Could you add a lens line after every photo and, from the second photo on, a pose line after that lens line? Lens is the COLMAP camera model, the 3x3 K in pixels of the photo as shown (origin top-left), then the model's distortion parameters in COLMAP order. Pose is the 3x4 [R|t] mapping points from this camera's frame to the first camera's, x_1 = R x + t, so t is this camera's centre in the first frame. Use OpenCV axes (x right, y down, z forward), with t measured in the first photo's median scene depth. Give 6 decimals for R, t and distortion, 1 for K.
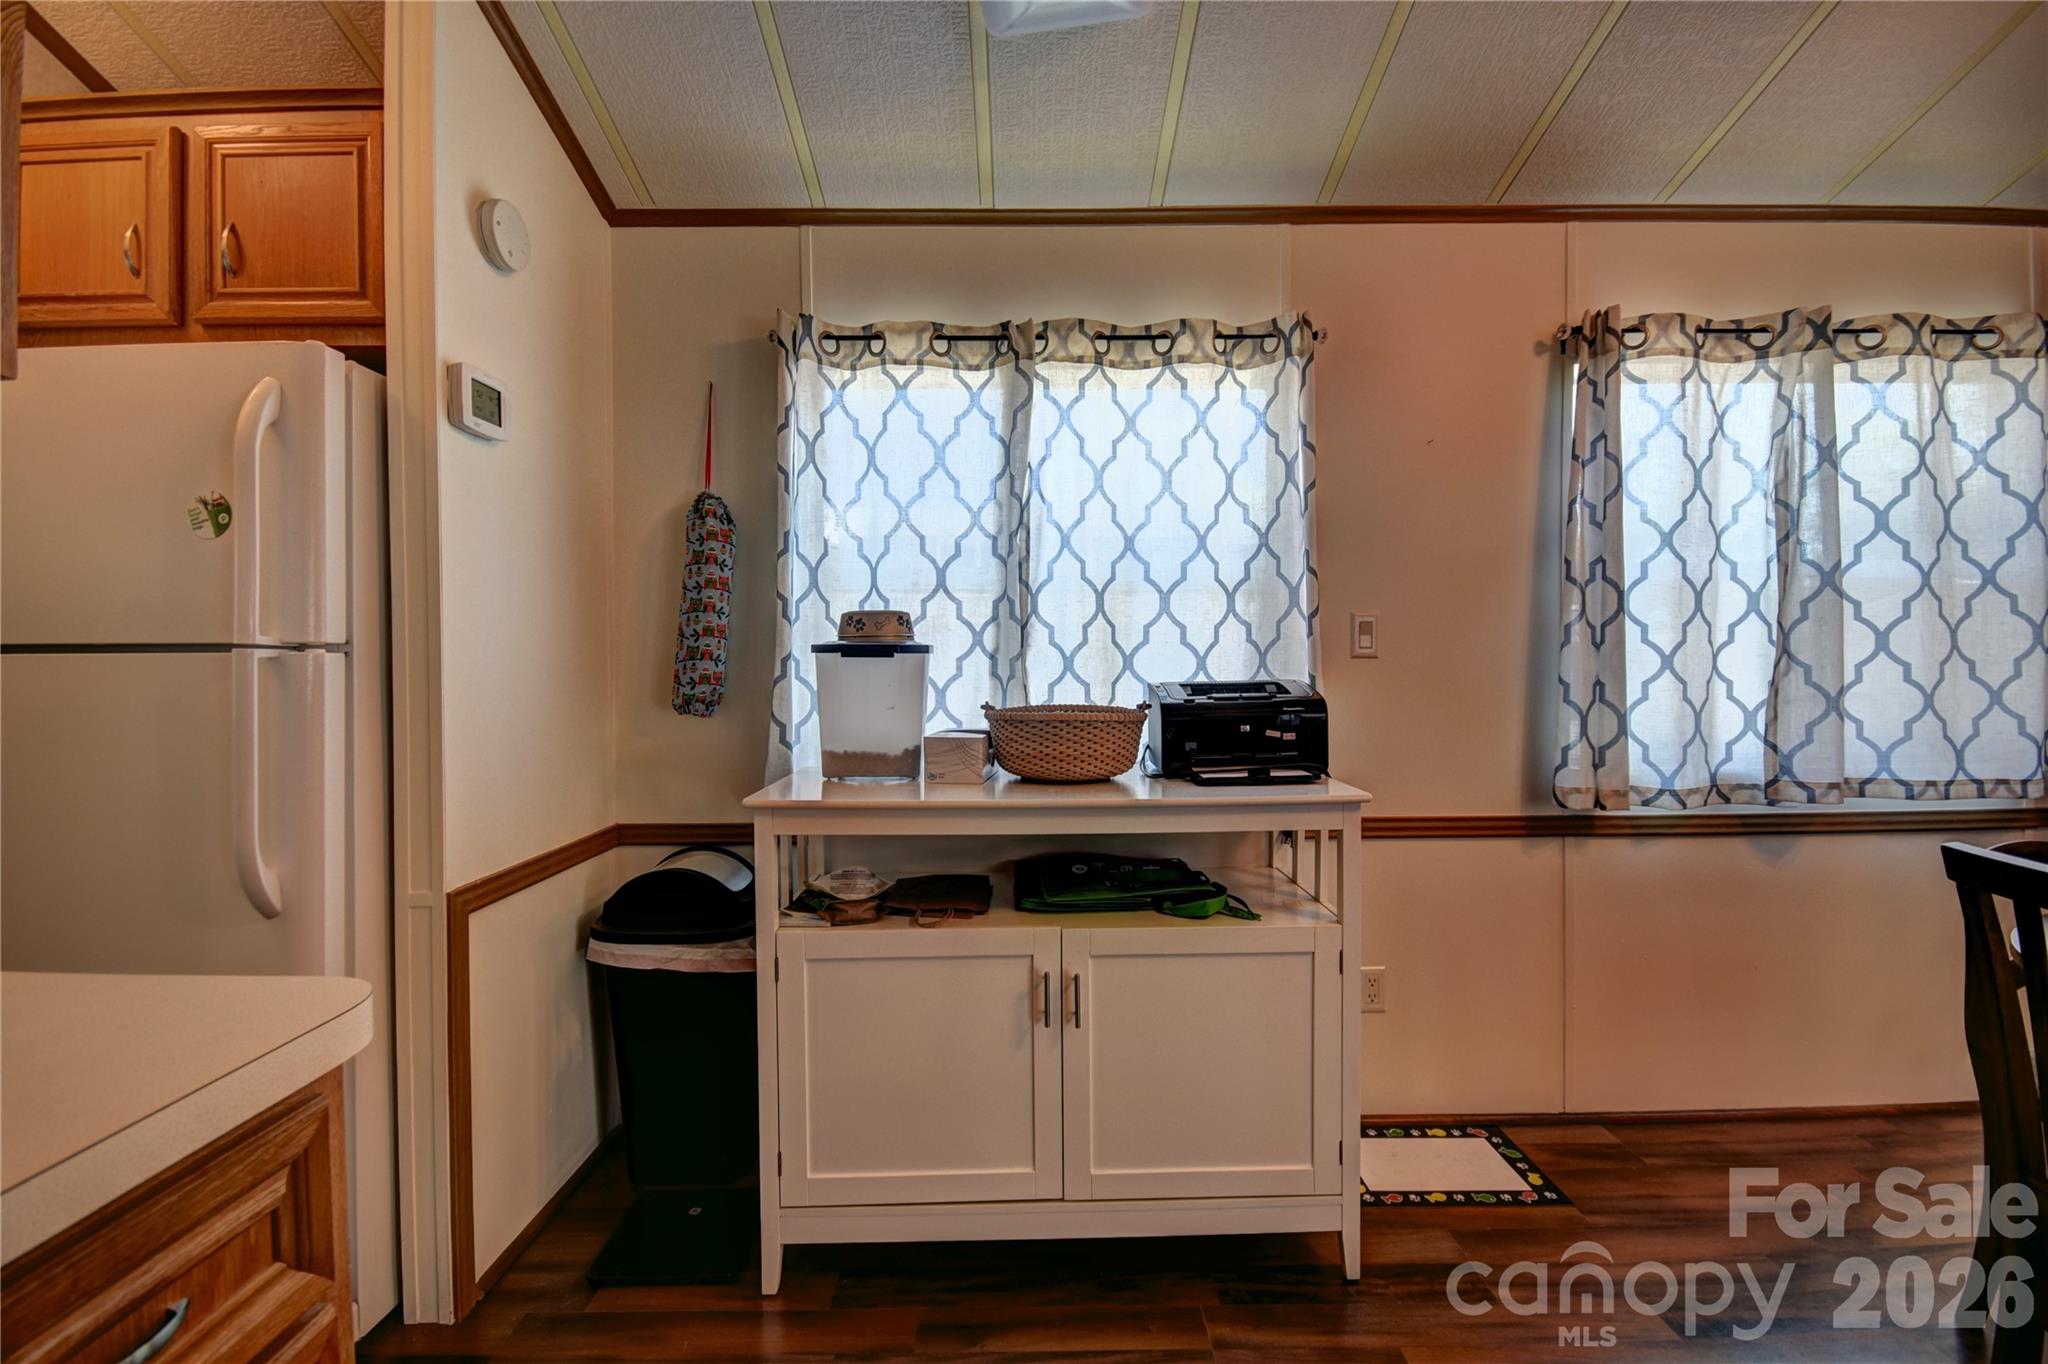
lens RADIAL K [[914.0, 0, 1026.6], [0, 914.0, 671.5], [0, 0, 1]] dist [-0.014982, -0.003167]
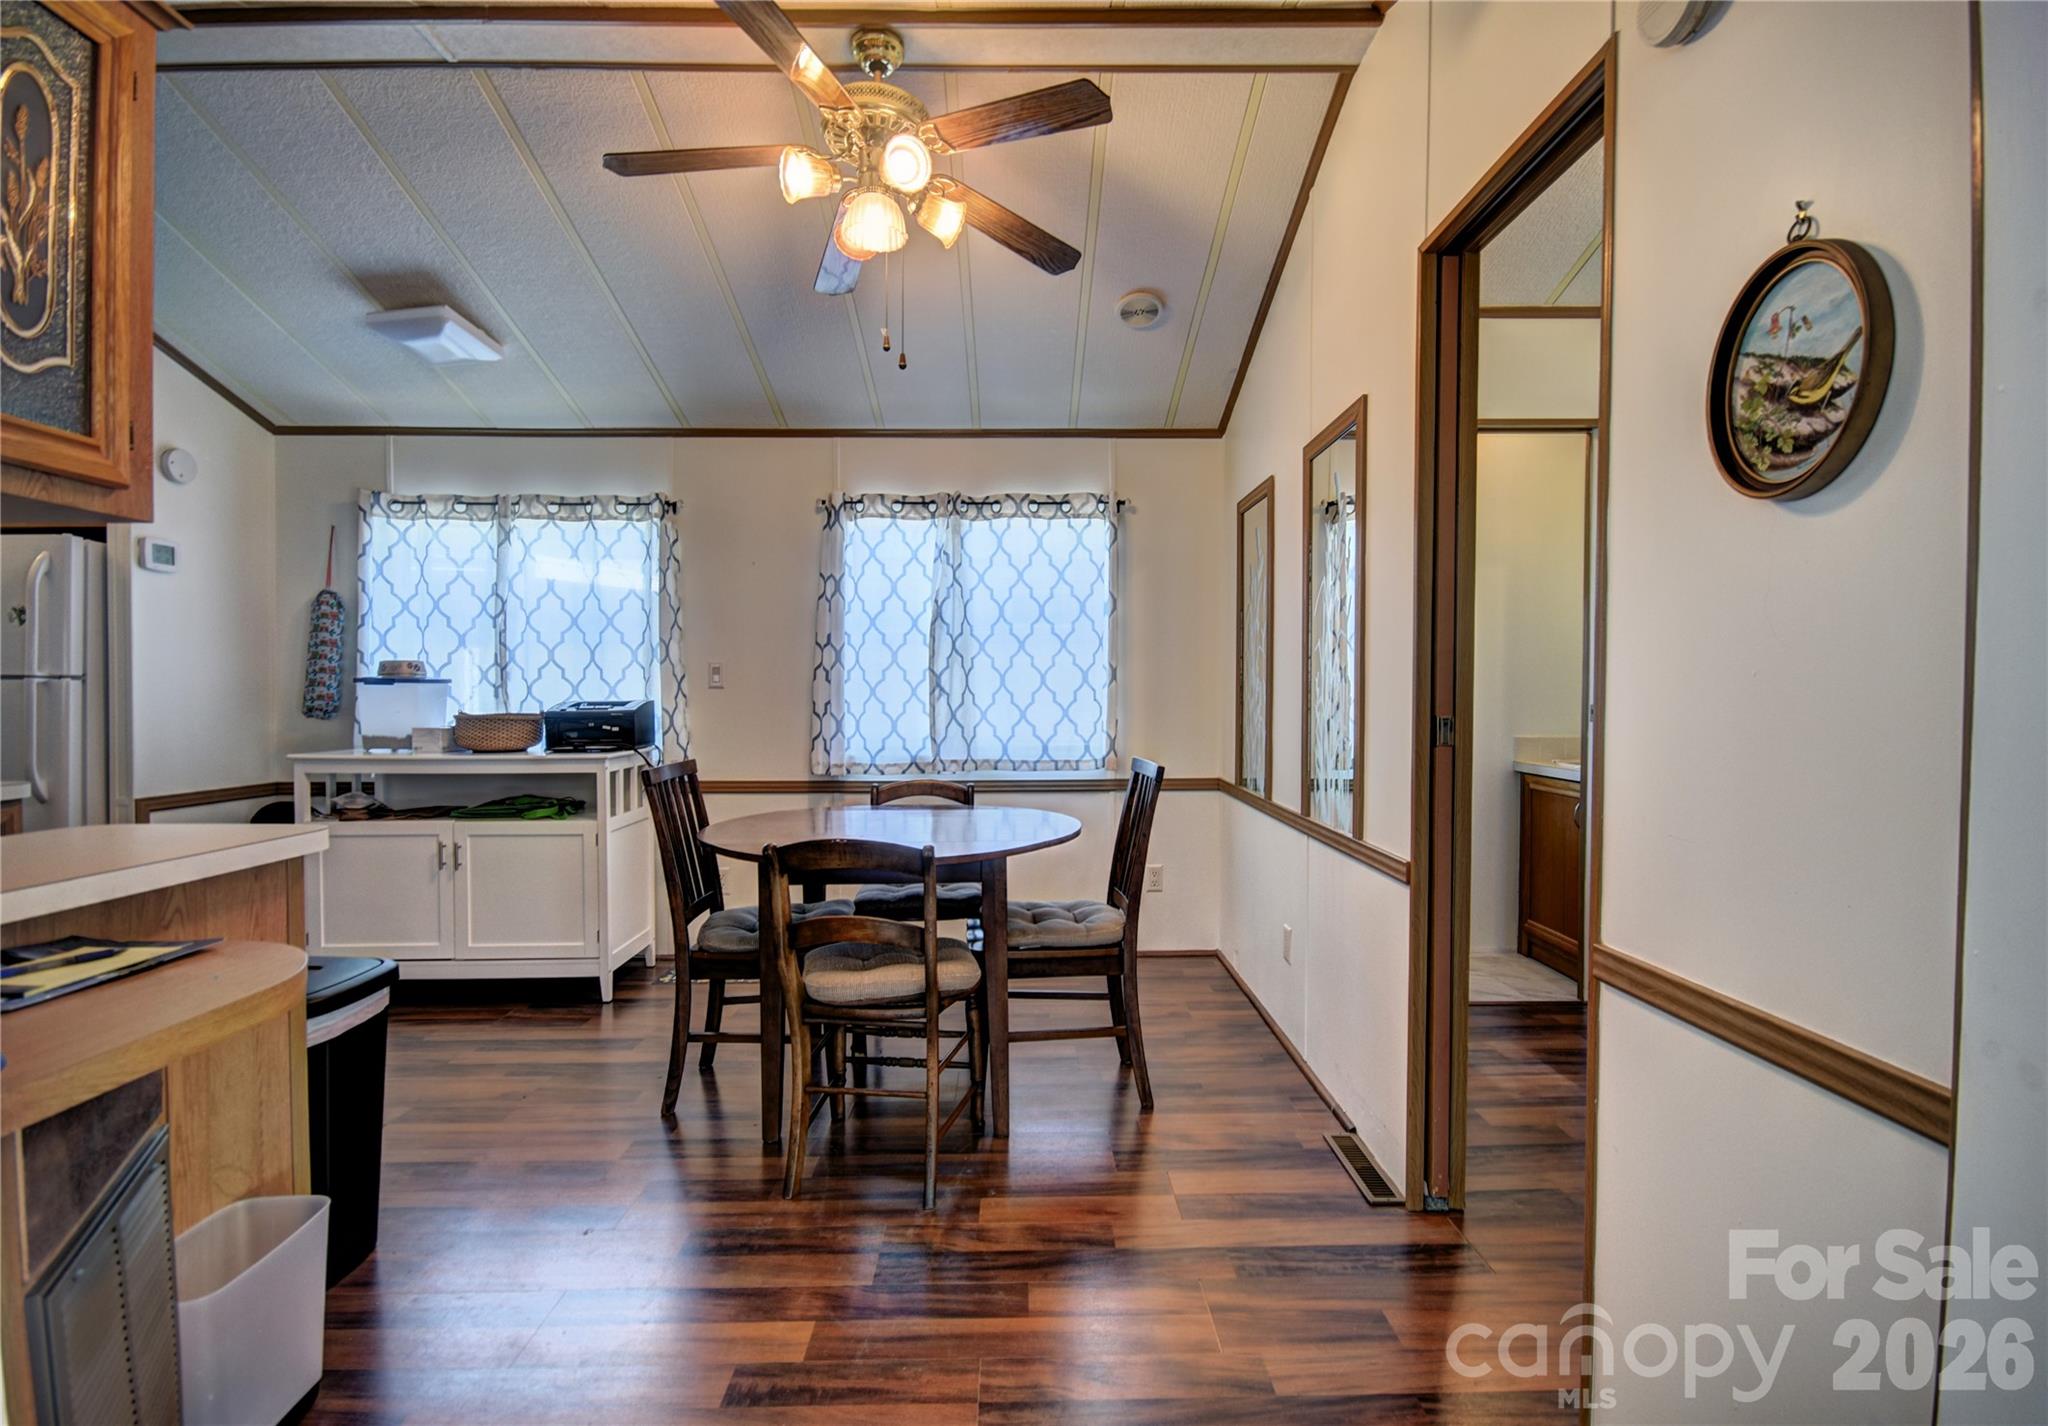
lens RADIAL K [[967.3, 0, 1043.2], [0, 967.3, 709.3], [0, 0, 1]] dist [-0.006028, -0.006485]
pose [[0.999662, 0.007214, 0.024982, 0.991409], [-0.007184, 0.999973, -0.001318, 0.023915], [-0.024991, 0.001139, 0.999687, -0.886074]]
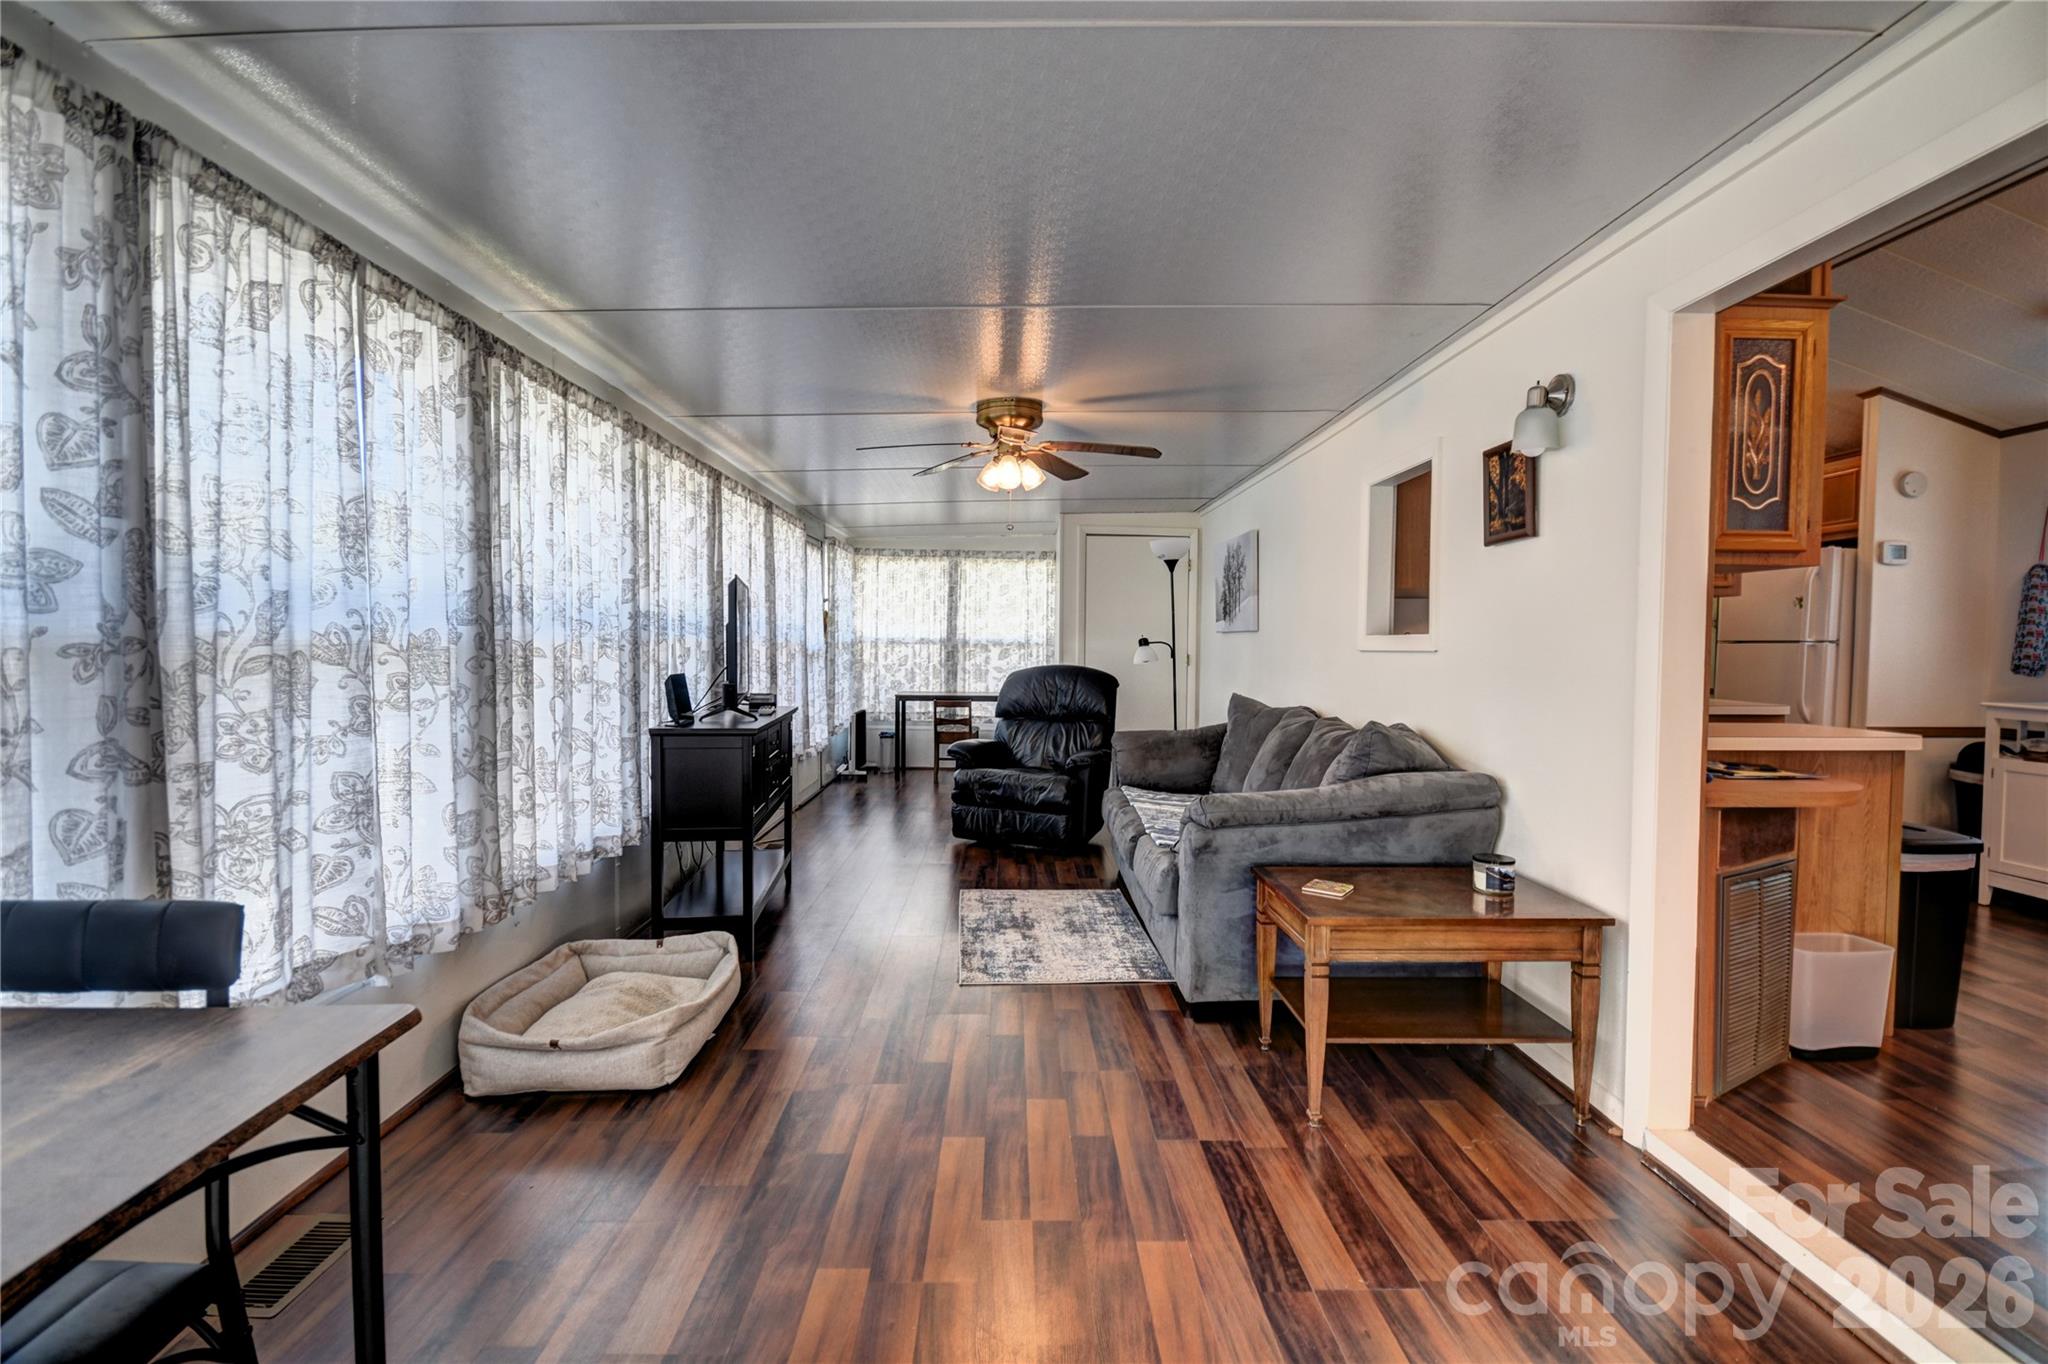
lens RADIAL K [[914.0, 0, 1036.0], [0, 914.0, 682.9], [0, 0, 1]] dist [-0.014982, -0.003167]
pose [[0.036972, 0.046987, -0.998211, 1.576797], [-0.022119, 0.998688, 0.046190, 0.023175], [0.999071, 0.020372, 0.037962, -1.309646]]
